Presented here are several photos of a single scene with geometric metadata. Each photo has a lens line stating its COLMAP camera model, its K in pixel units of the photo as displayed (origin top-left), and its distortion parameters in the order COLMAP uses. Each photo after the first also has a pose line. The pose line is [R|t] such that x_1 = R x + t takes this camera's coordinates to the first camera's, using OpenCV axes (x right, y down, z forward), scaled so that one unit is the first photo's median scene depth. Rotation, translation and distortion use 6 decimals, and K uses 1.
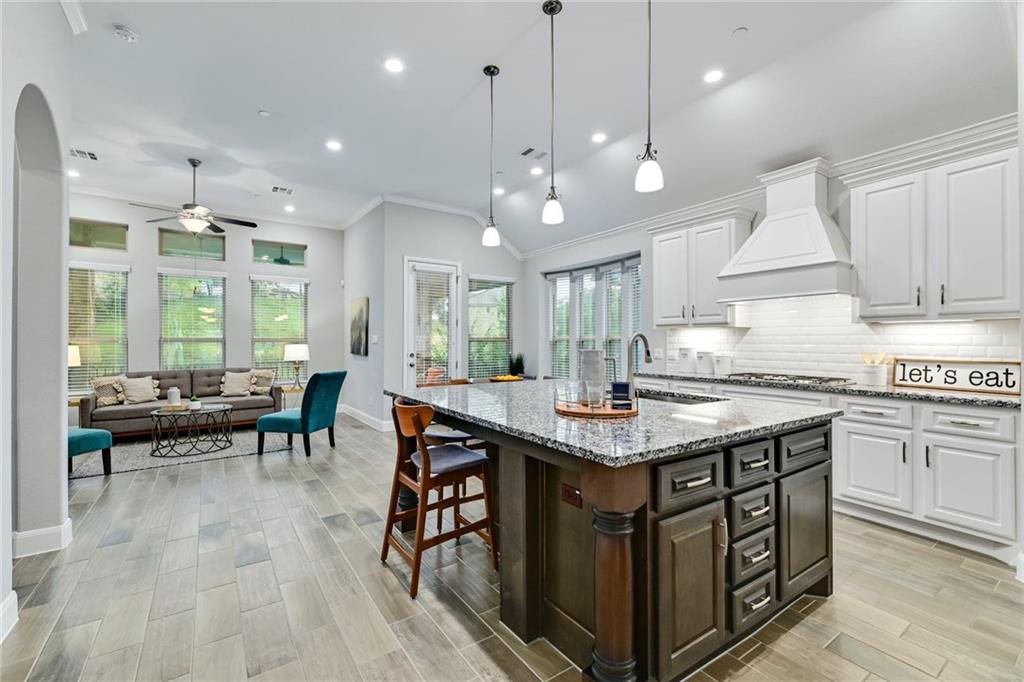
lens RADIAL K [[408.0, 0, 512.0], [0, 408.0, 341.0], [0, 0, 1]] dist [-0.044385, -0.000070]
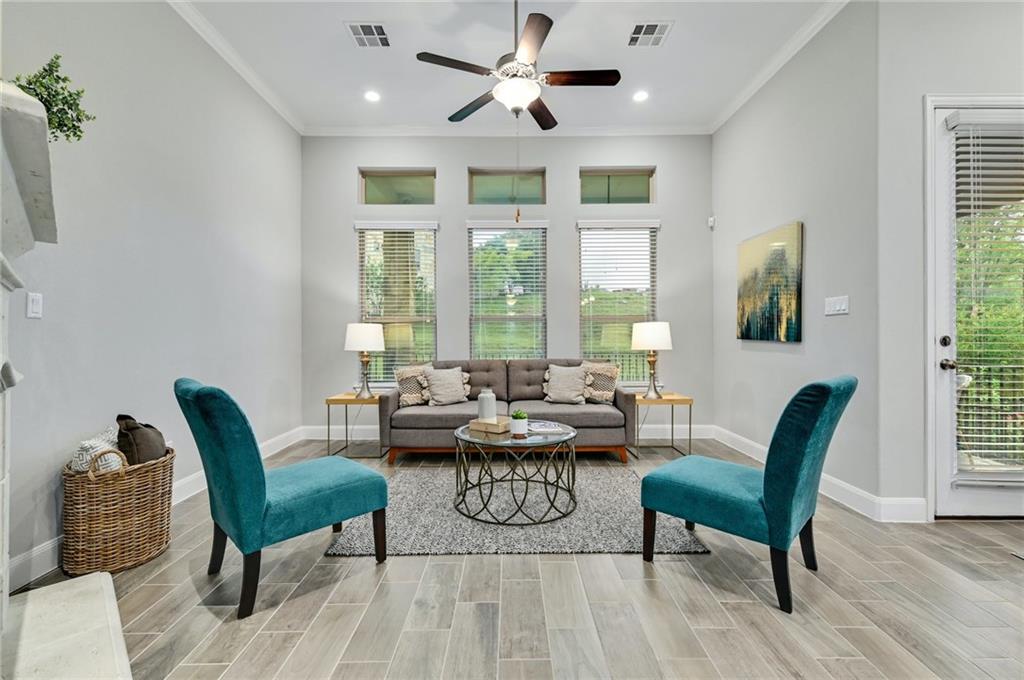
lens RADIAL K [[408.0, 0, 512.0], [0, 408.0, 340.0], [0, 0, 1]] dist [-0.044385, -0.000070]
pose [[0.802262, 0.005182, -0.596950, -0.379558], [0.001238, 0.999946, 0.010344, 0.030885], [0.596971, -0.009037, 0.802212, 0.436390]]
